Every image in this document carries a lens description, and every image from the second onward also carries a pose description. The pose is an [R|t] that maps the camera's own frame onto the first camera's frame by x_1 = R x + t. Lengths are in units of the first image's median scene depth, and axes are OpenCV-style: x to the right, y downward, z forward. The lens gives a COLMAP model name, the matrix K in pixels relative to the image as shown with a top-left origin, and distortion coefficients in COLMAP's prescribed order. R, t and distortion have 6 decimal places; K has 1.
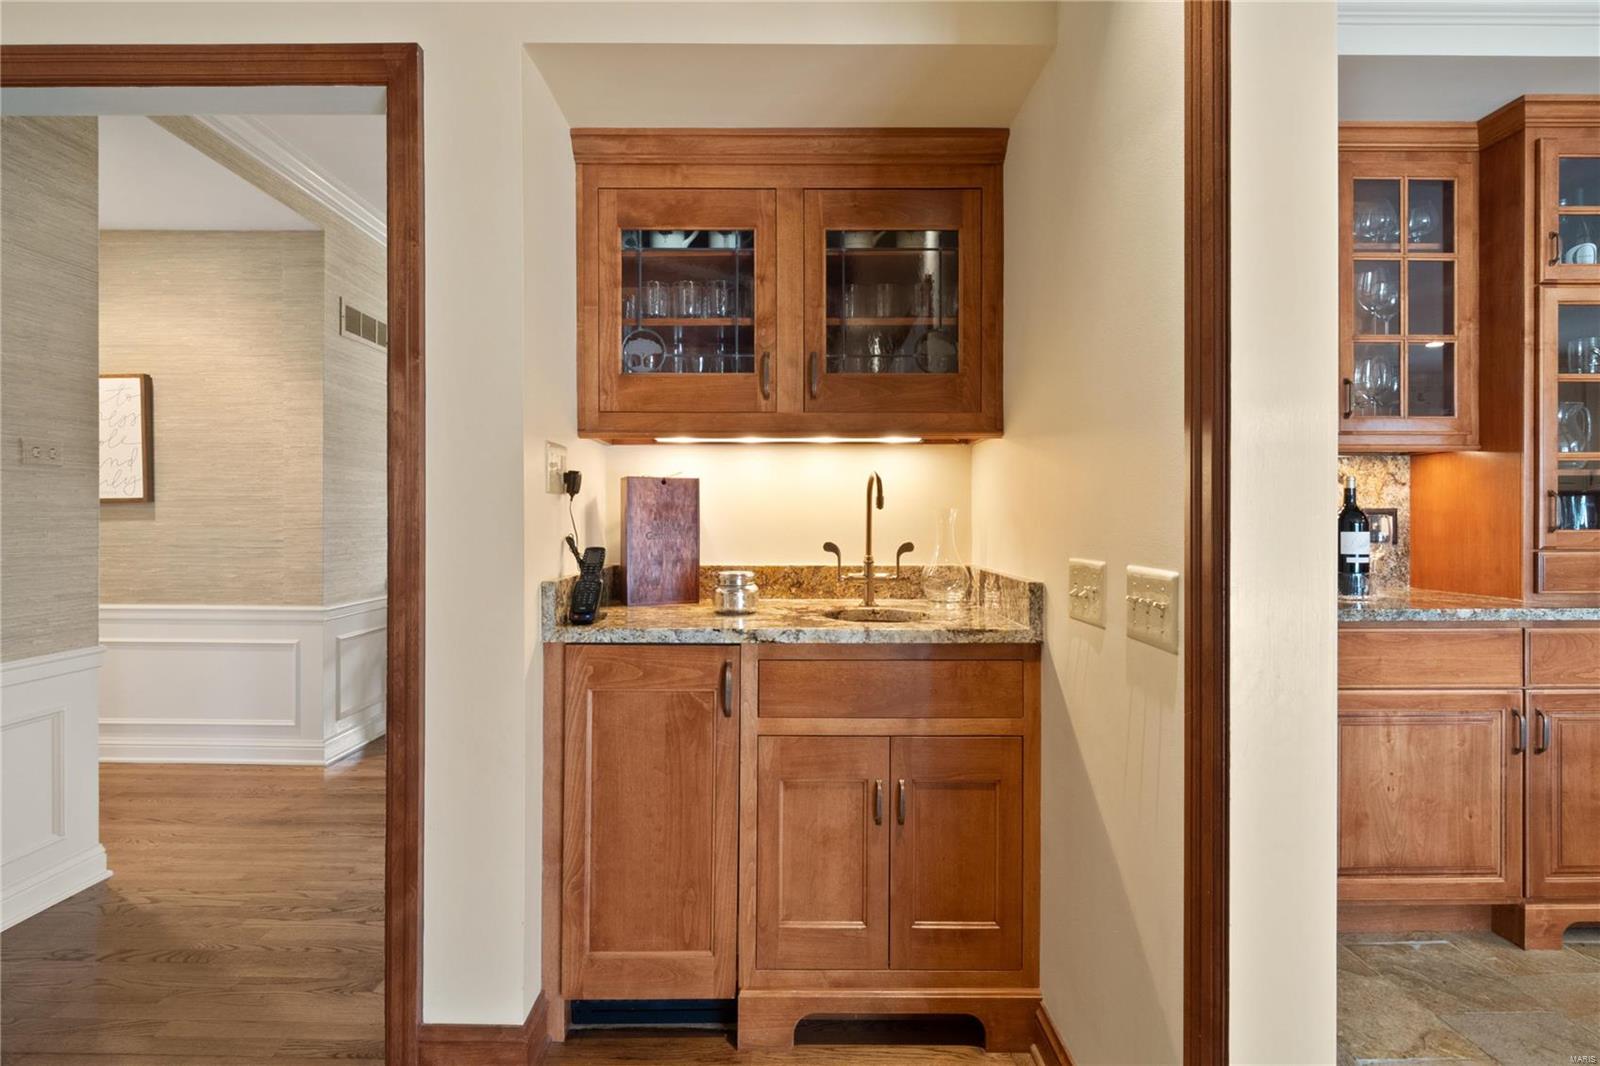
lens RADIAL K [[765.9, 0, 803.7], [0, 765.9, 522.6], [0, 0, 1]] dist [0.012082, -0.005104]
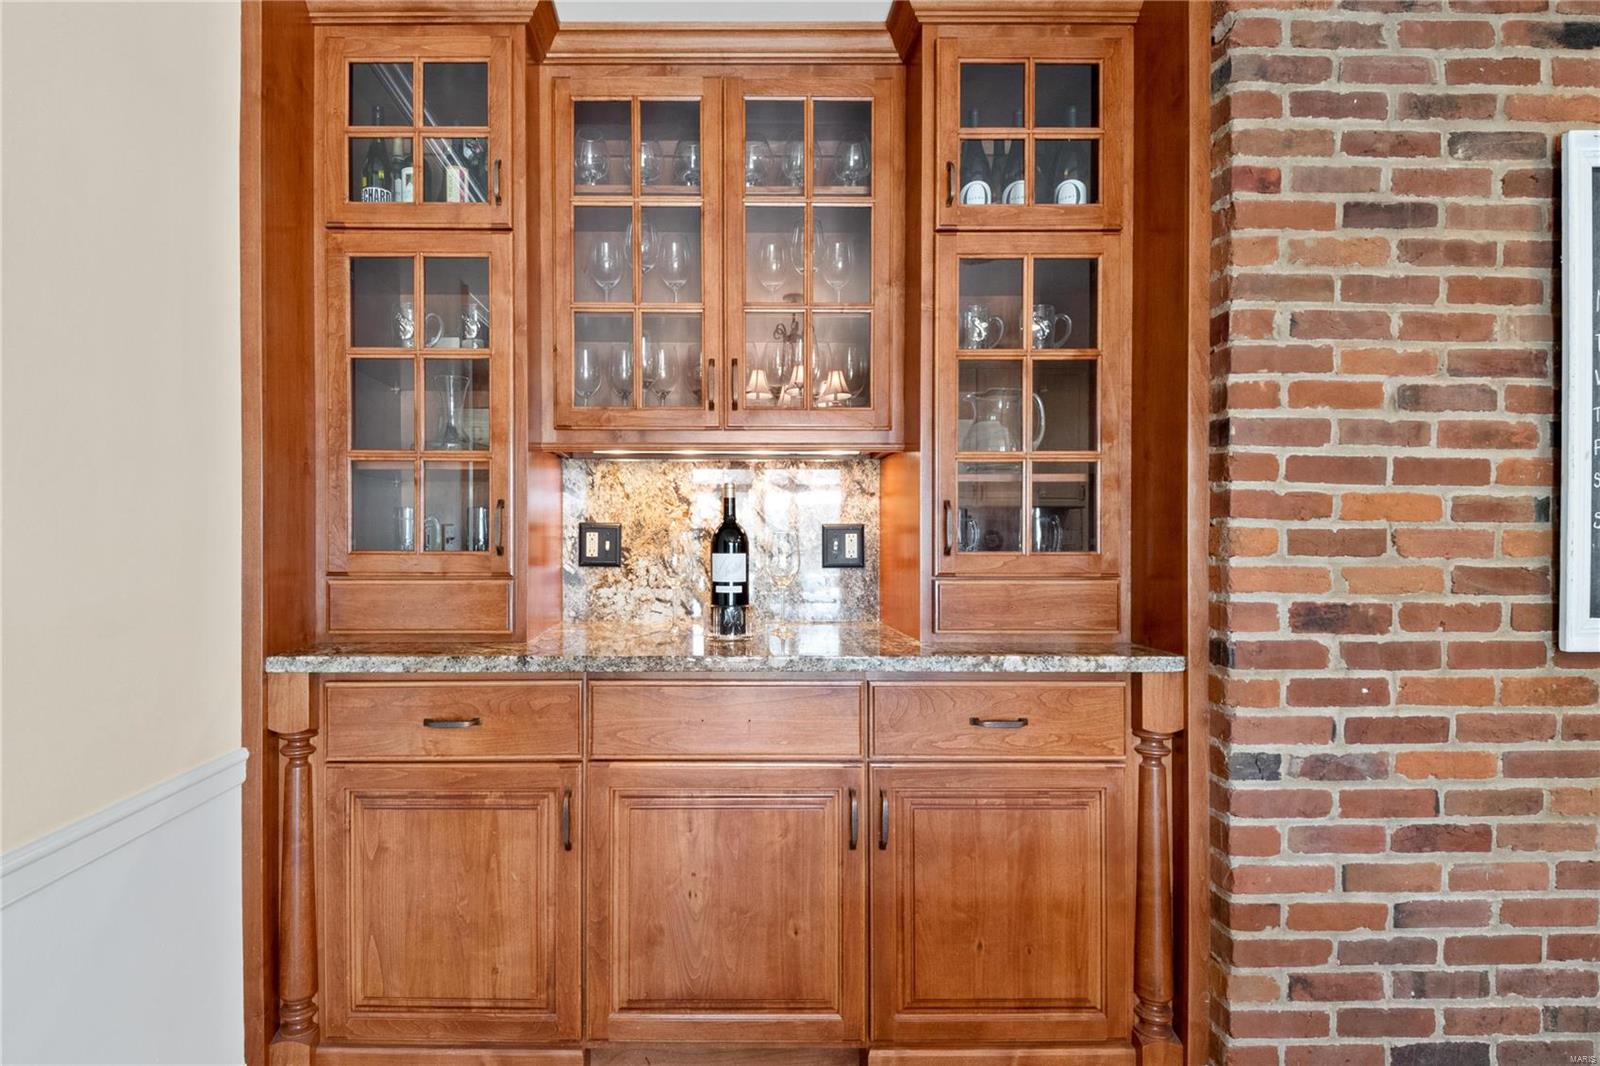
lens RADIAL K [[765.9, 0, 792.2], [0, 765.9, 543.9], [0, 0, 1]] dist [0.012082, -0.005104]
pose [[0.999983, 0.001894, -0.005458, 0.862544], [-0.001904, 0.999997, -0.001744, 0.004266], [0.005455, 0.001754, 0.999984, 0.250564]]
